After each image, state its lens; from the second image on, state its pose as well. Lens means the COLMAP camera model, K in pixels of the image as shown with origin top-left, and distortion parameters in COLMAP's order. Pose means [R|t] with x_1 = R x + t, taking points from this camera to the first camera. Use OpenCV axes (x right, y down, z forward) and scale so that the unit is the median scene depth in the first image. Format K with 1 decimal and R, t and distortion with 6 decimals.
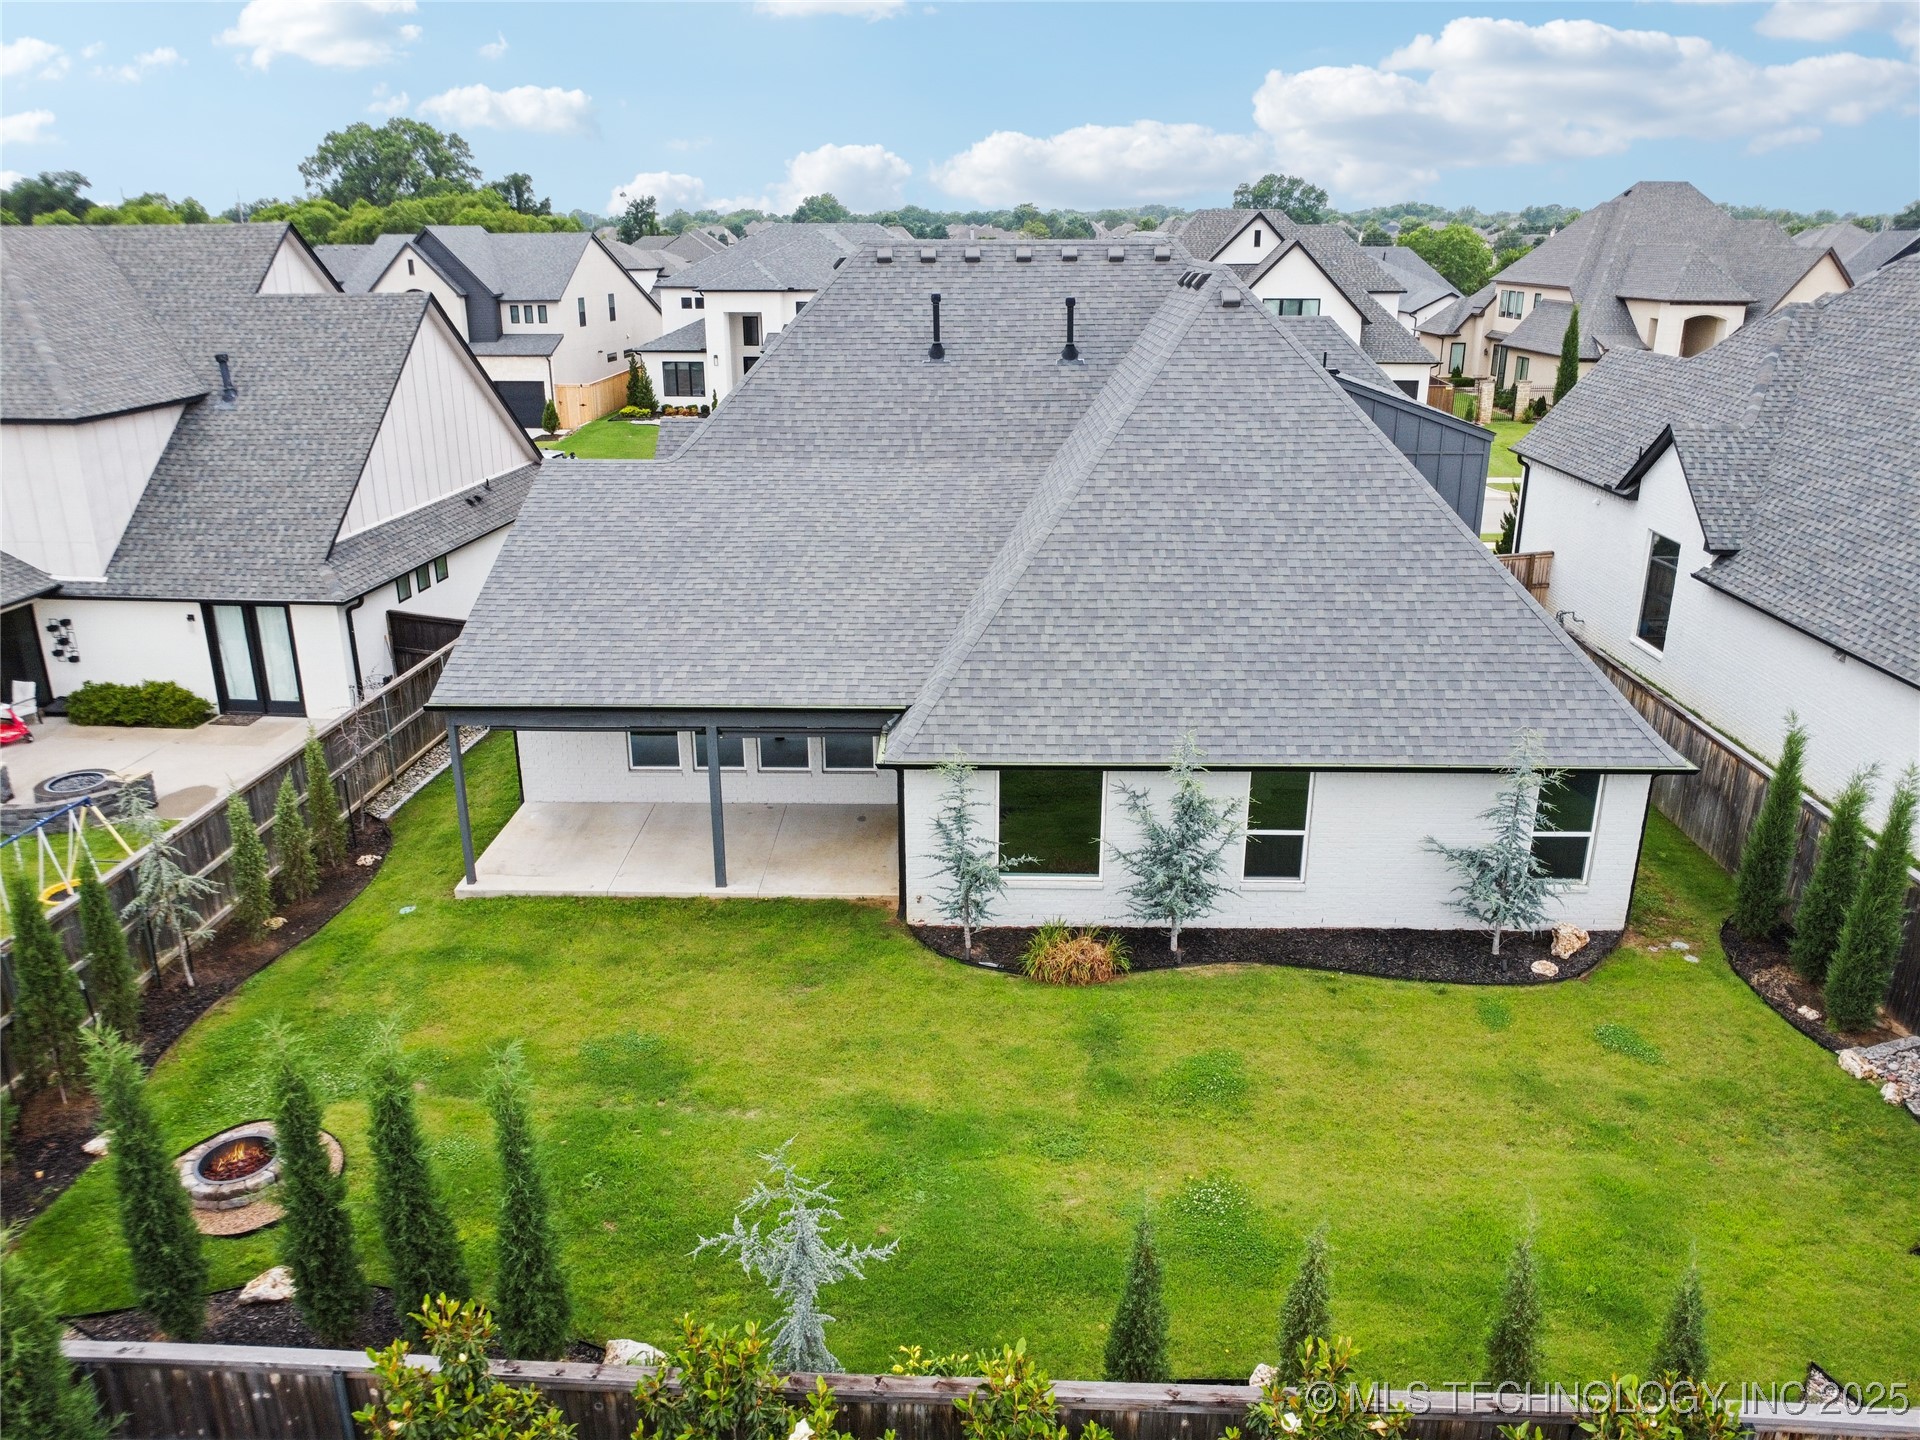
lens RADIAL K [[1399.2, 0, 960.0], [0, 1399.2, 720.0], [0, 0, 1]] dist [-0.035266, 0.005321]
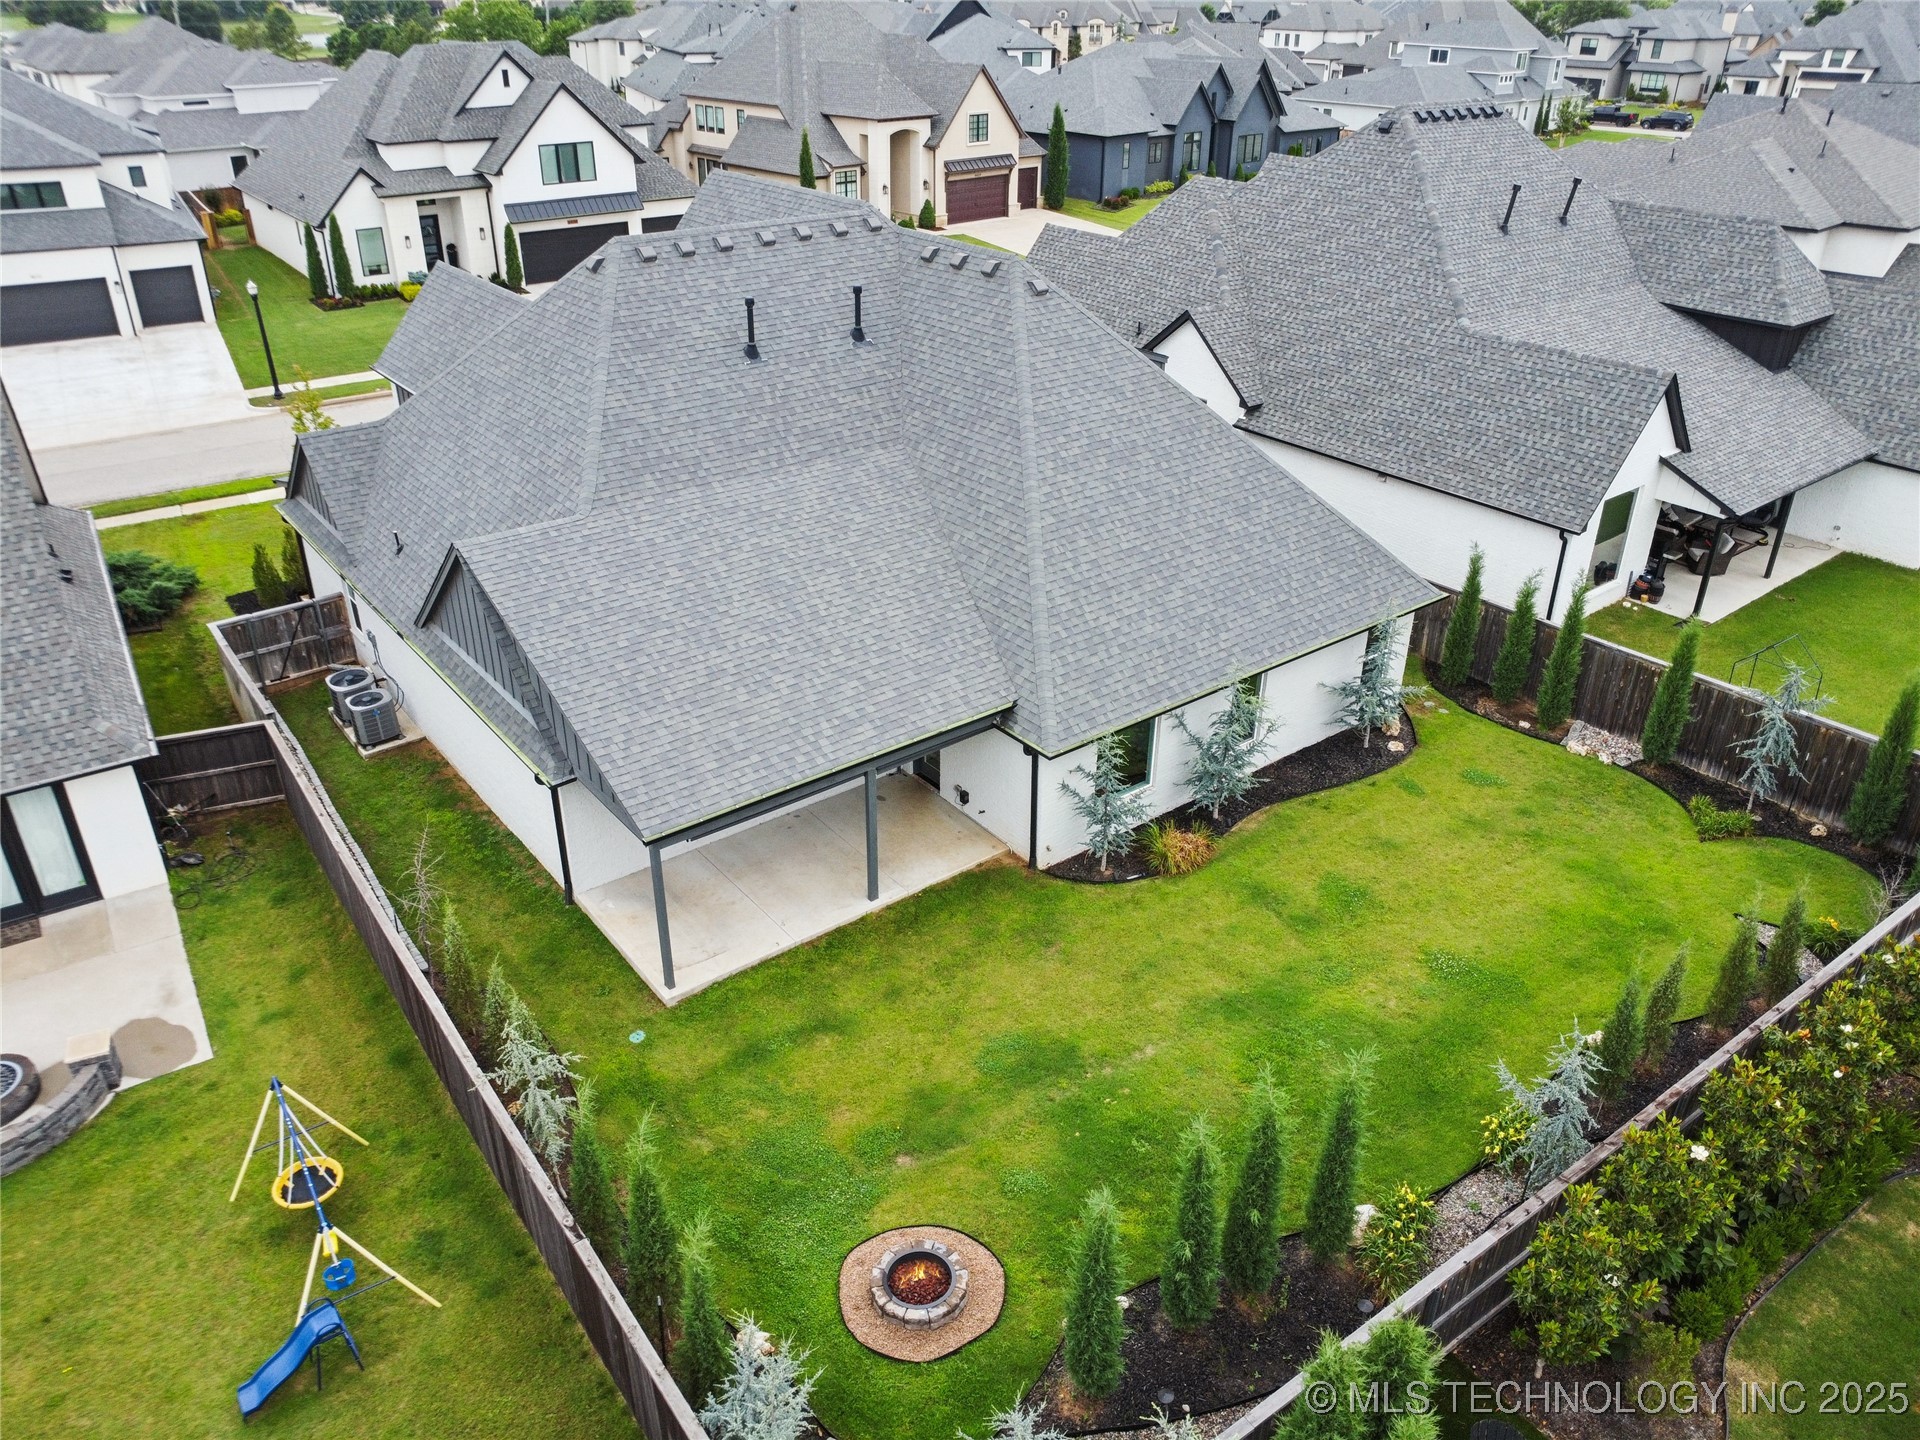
lens RADIAL K [[1399.2, 0, 960.0], [0, 1399.2, 720.0], [0, 0, 1]] dist [-0.035266, 0.005321]
pose [[0.773903, -0.298302, 0.558650, -0.705181], [0.202976, 0.952418, 0.227377, -0.260208], [-0.599896, -0.062575, 0.797627, 0.070721]]
